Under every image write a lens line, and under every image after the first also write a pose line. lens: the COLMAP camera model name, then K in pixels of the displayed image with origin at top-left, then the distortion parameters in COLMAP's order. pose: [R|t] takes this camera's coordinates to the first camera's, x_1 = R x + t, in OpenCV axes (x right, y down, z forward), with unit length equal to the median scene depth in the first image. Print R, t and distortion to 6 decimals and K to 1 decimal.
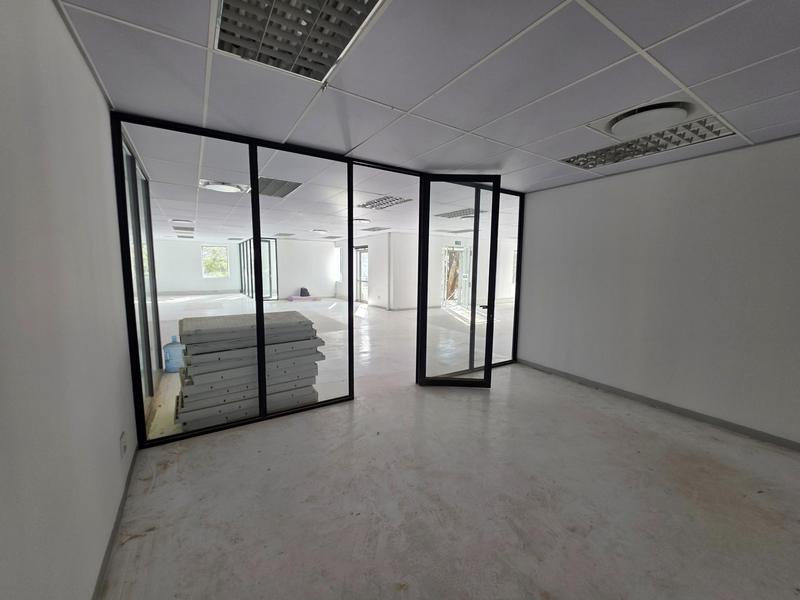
lens RADIAL K [[319.5, 0, 402.8], [0, 319.5, 301.9], [0, 0, 1]] dist [-0.000344, -0.000278]
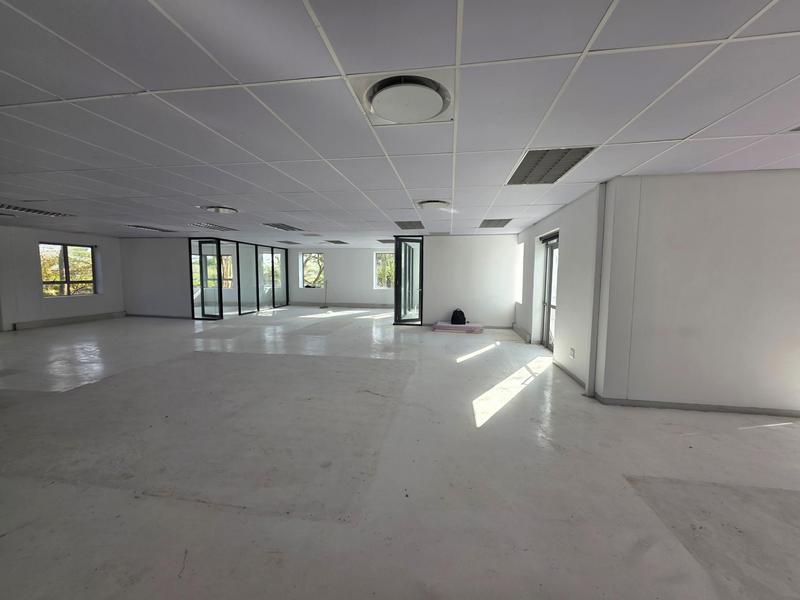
lens RADIAL K [[319.5, 0, 402.5], [0, 319.5, 299.1], [0, 0, 1]] dist [-0.000344, -0.000278]
pose [[0.751290, 0.047512, -0.658260, 0.025379], [-0.072380, 0.997321, -0.010624, -0.056596], [0.655992, 0.055626, 0.752716, 0.501167]]
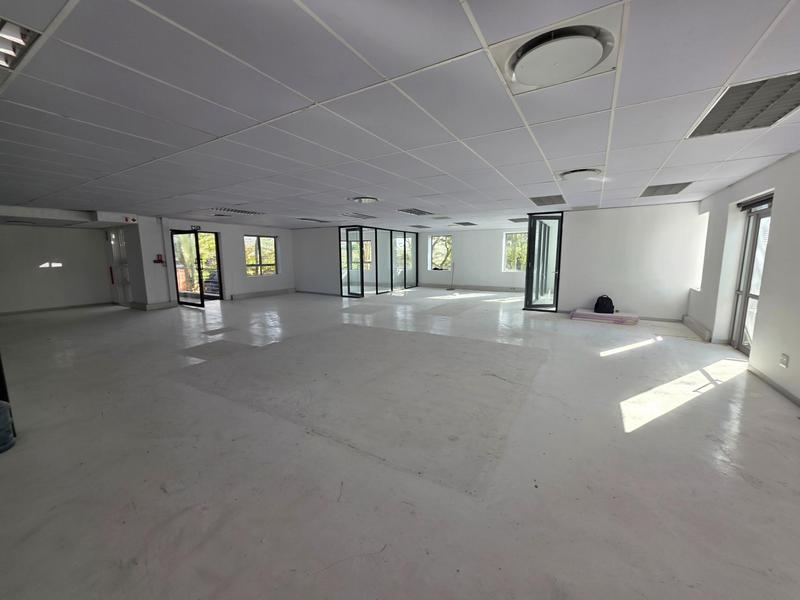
lens RADIAL K [[319.5, 0, 400.7], [0, 319.5, 300.2], [0, 0, 1]] dist [-0.000344, -0.000278]
pose [[0.441124, 0.110256, -0.890648, 0.024867], [-0.088048, 0.992954, 0.079312, -0.055947], [0.893116, 0.043434, 0.447724, 0.497074]]
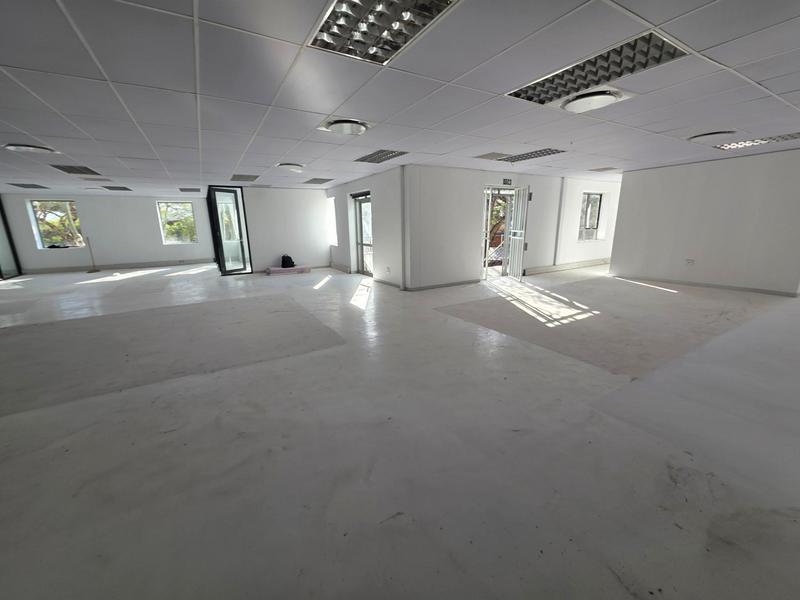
lens RADIAL K [[319.5, 0, 395.8], [0, 319.5, 304.4], [0, 0, 1]] dist [-0.000344, -0.000278]
pose [[0.998513, -0.015973, -0.052124, -0.023427], [0.022975, 0.990354, 0.136640, -0.030224], [0.049439, -0.137635, 0.989248, 0.298941]]
